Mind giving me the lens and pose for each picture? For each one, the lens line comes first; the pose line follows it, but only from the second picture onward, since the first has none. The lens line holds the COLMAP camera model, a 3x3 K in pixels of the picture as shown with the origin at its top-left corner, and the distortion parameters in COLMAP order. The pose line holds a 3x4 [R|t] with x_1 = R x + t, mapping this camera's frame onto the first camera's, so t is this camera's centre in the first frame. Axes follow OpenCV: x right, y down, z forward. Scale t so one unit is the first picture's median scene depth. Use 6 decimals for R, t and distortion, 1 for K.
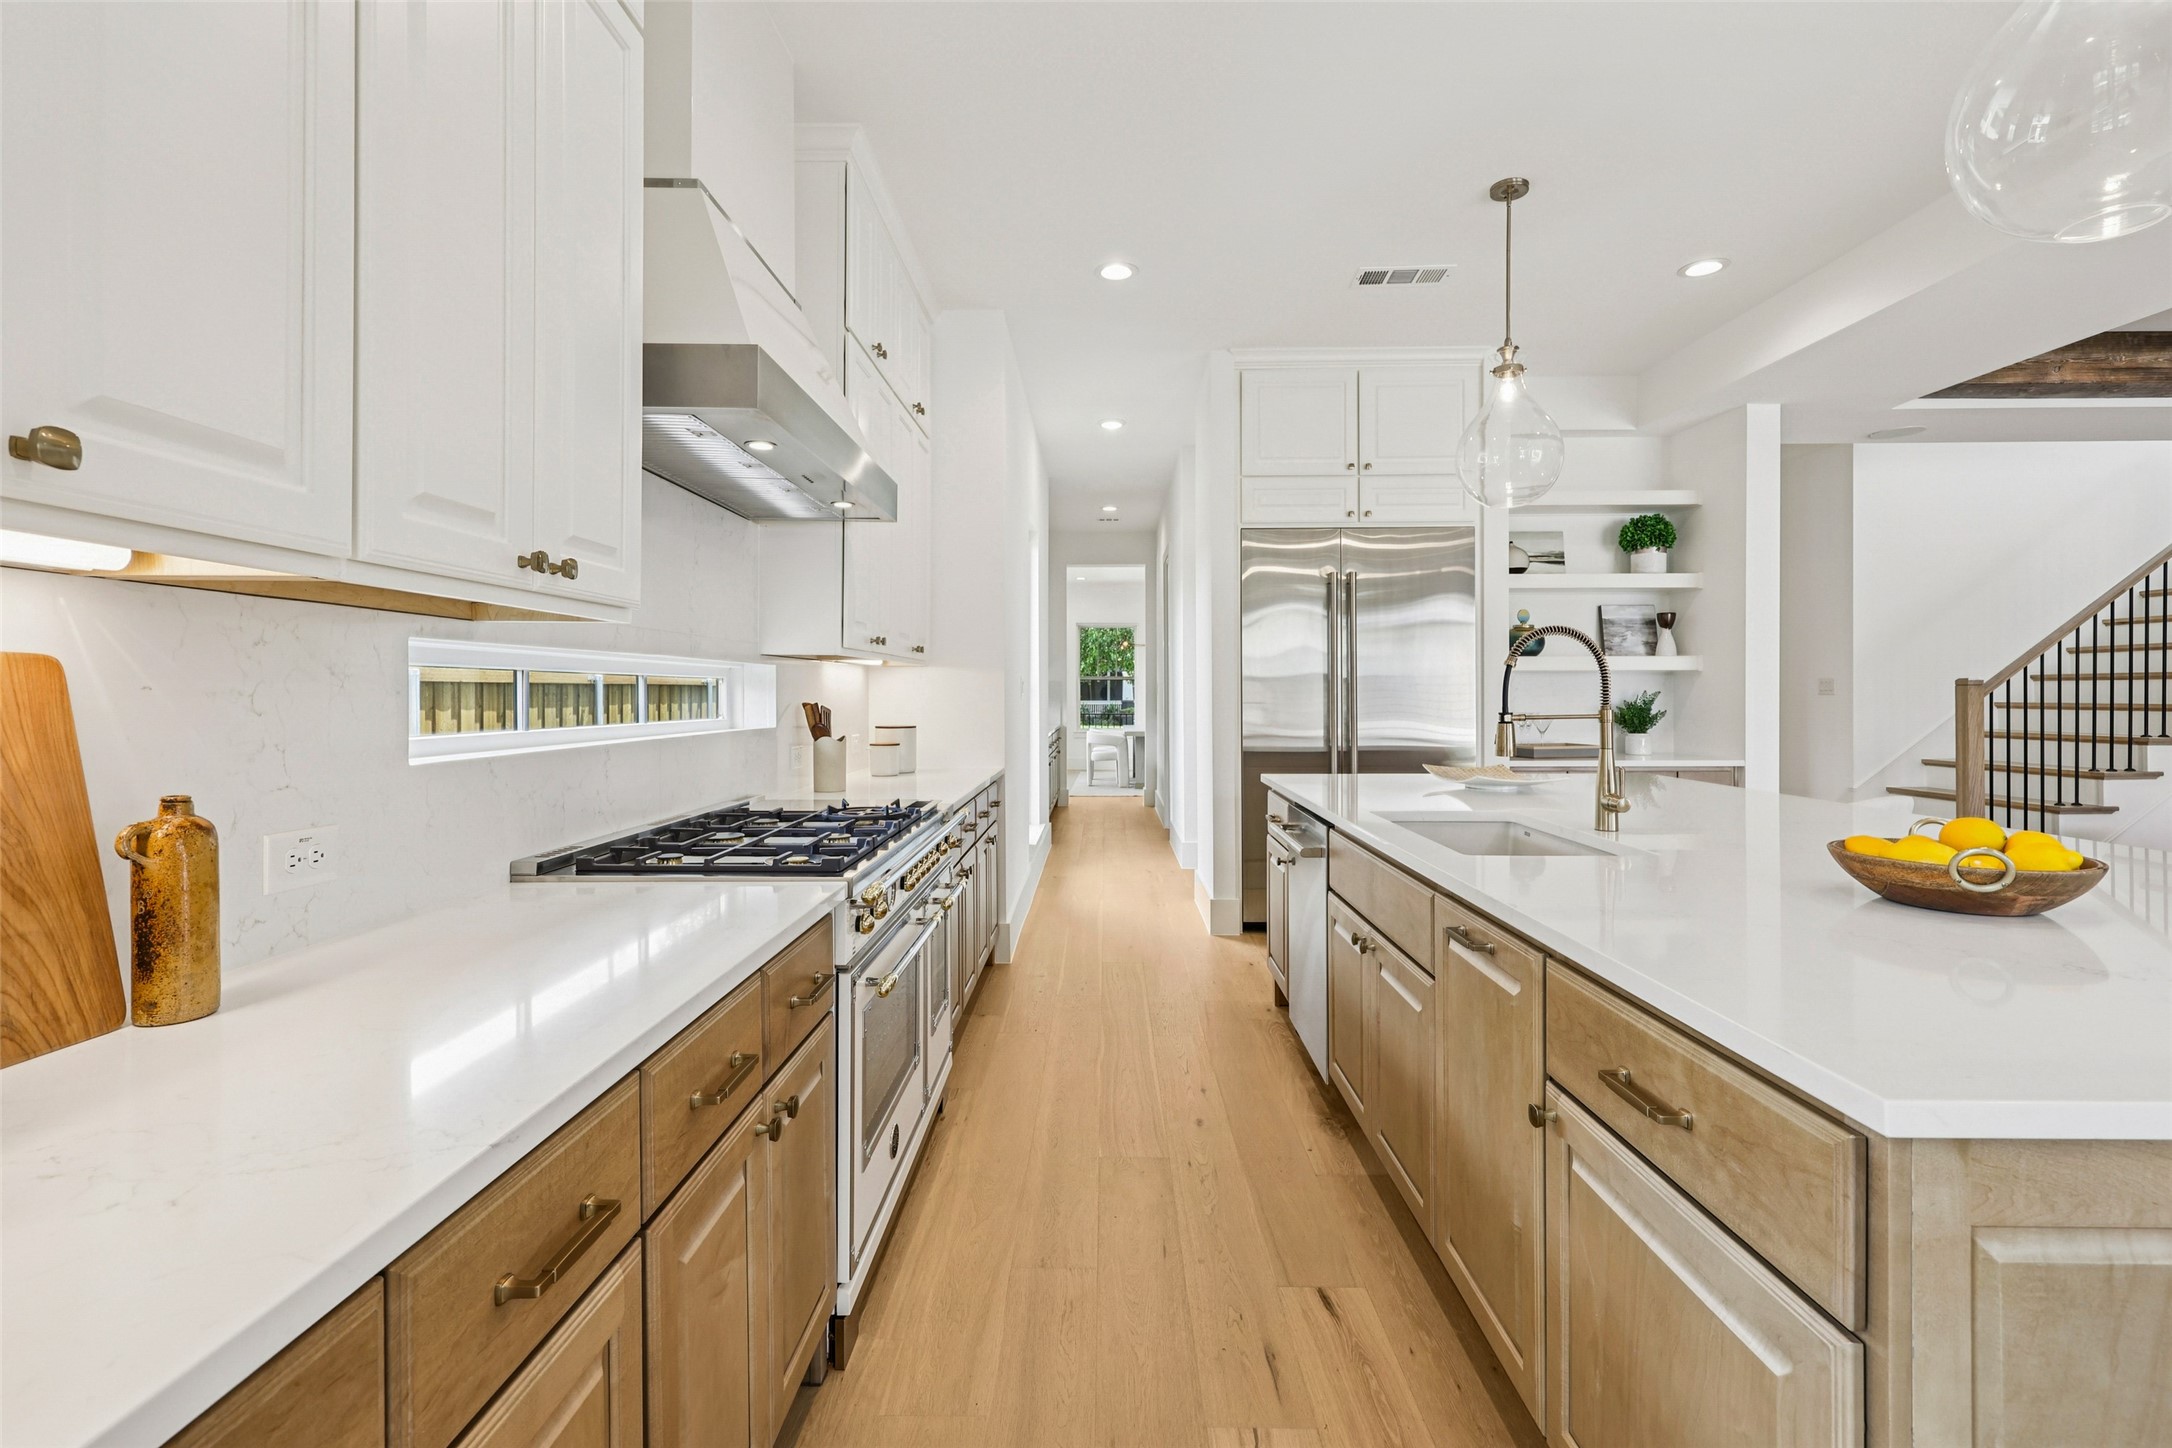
lens RADIAL K [[972.9, 0, 1080.8], [0, 972.9, 698.0], [0, 0, 1]] dist [0.001559, -0.000077]
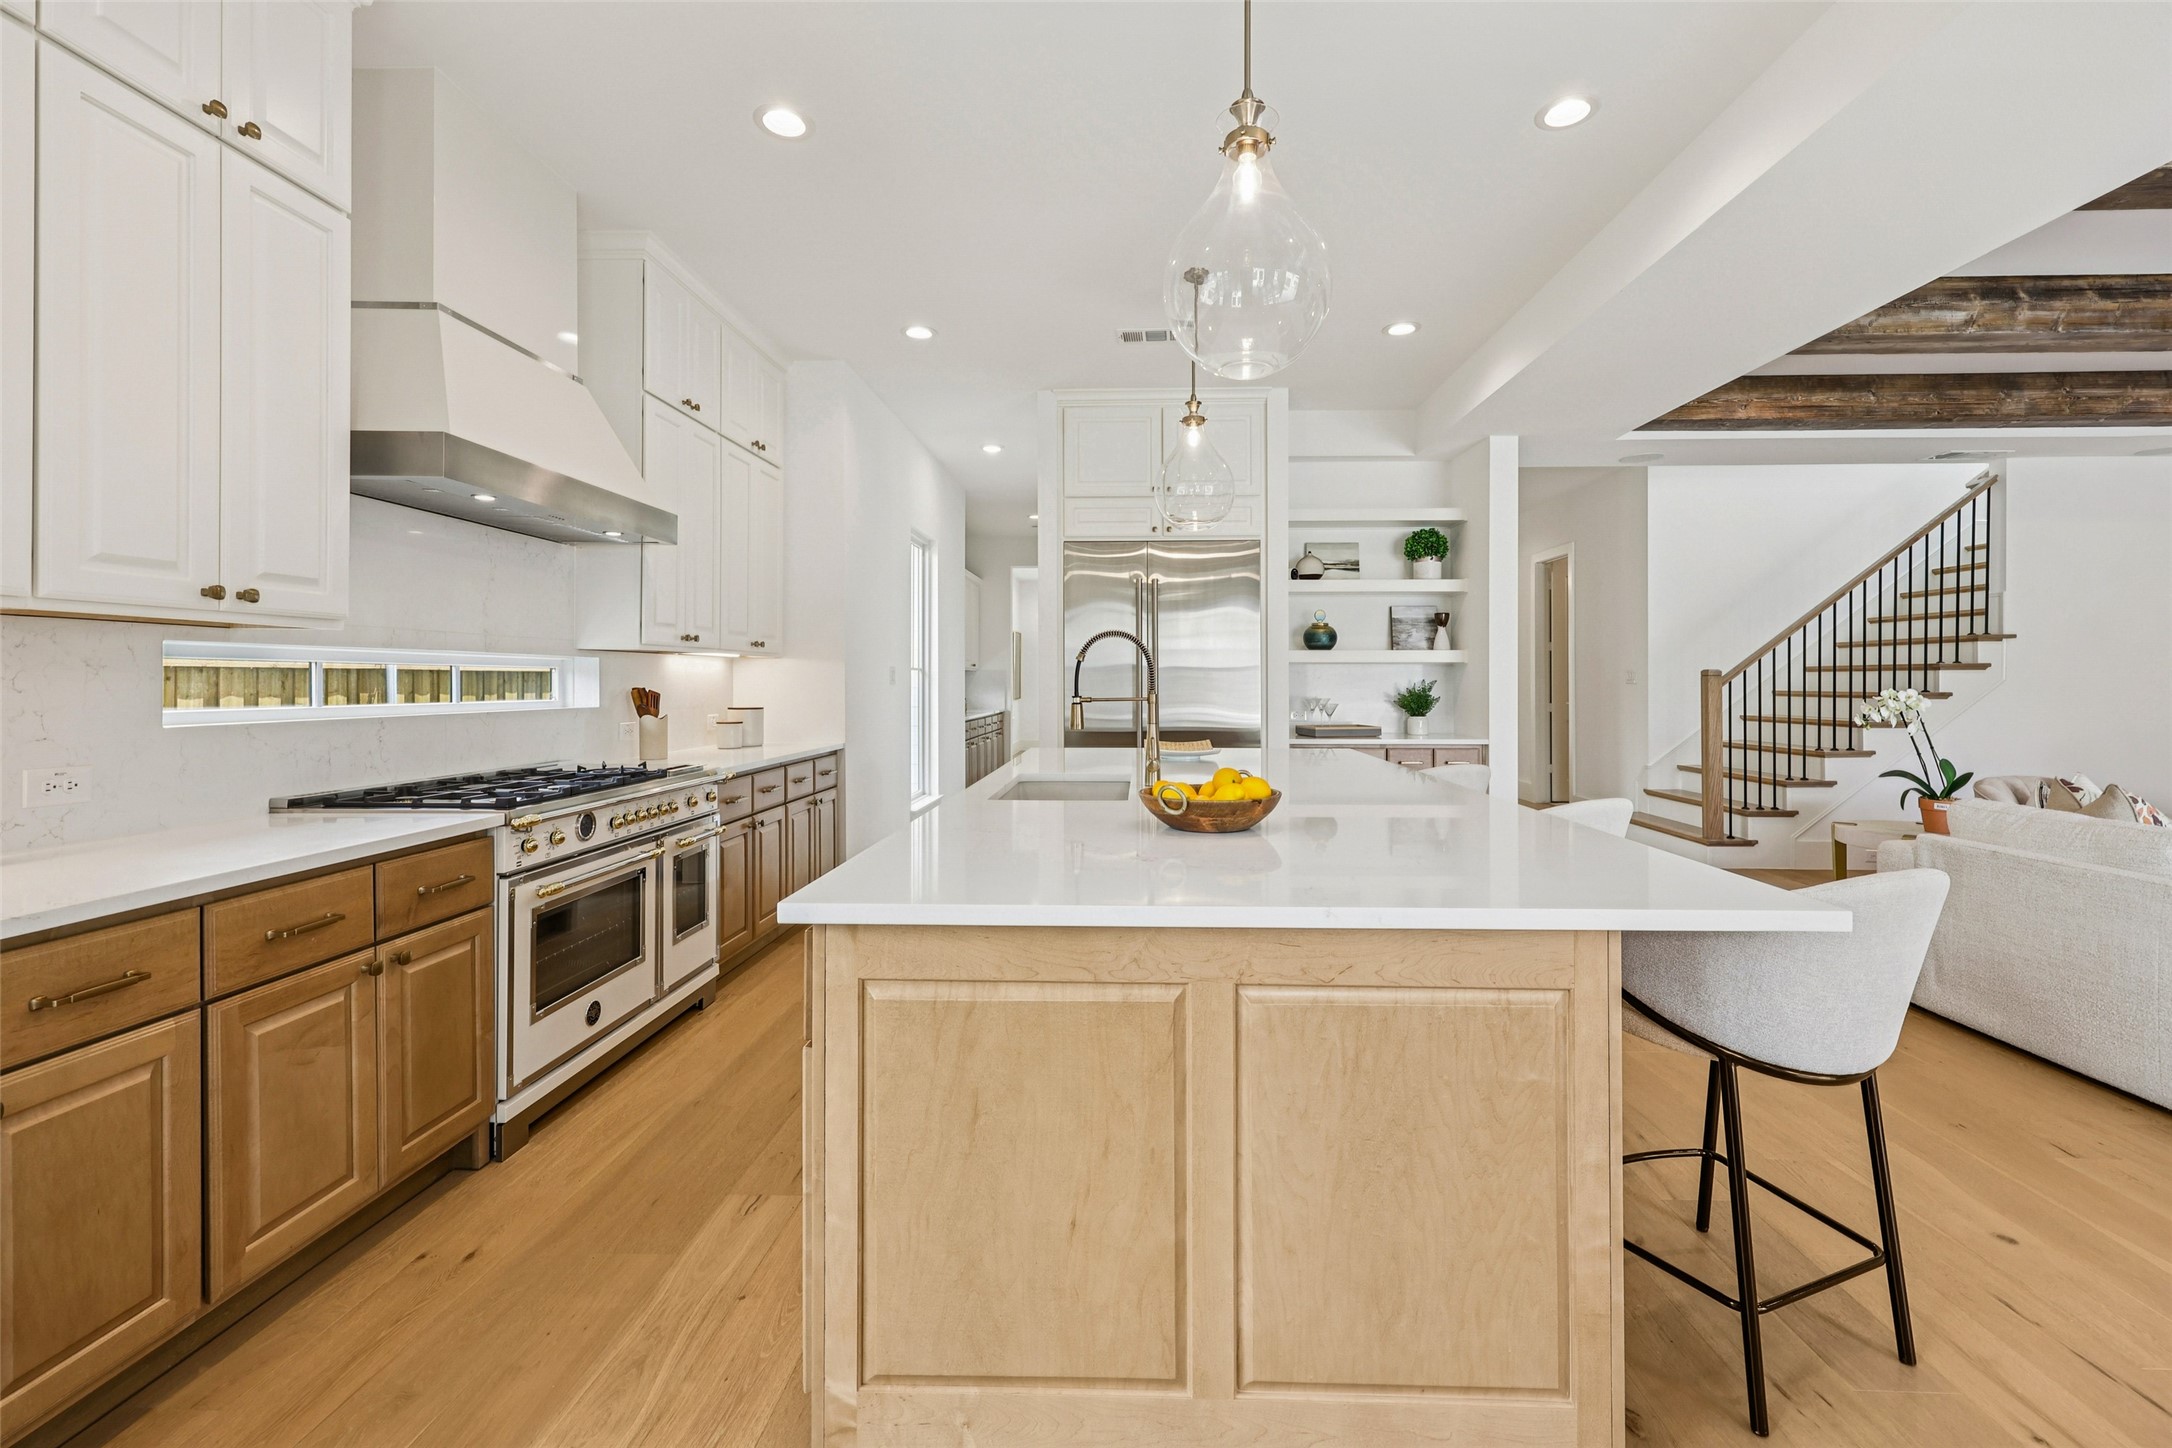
lens RADIAL K [[915.4, 0, 1098.8], [0, 915.4, 685.3], [0, 0, 1]] dist [-0.000212, 0.000010]
pose [[0.999880, 0.002136, -0.015367, 0.224569], [-0.002150, 0.999997, -0.000896, 0.000986], [0.015365, 0.000929, 0.999882, -0.108509]]
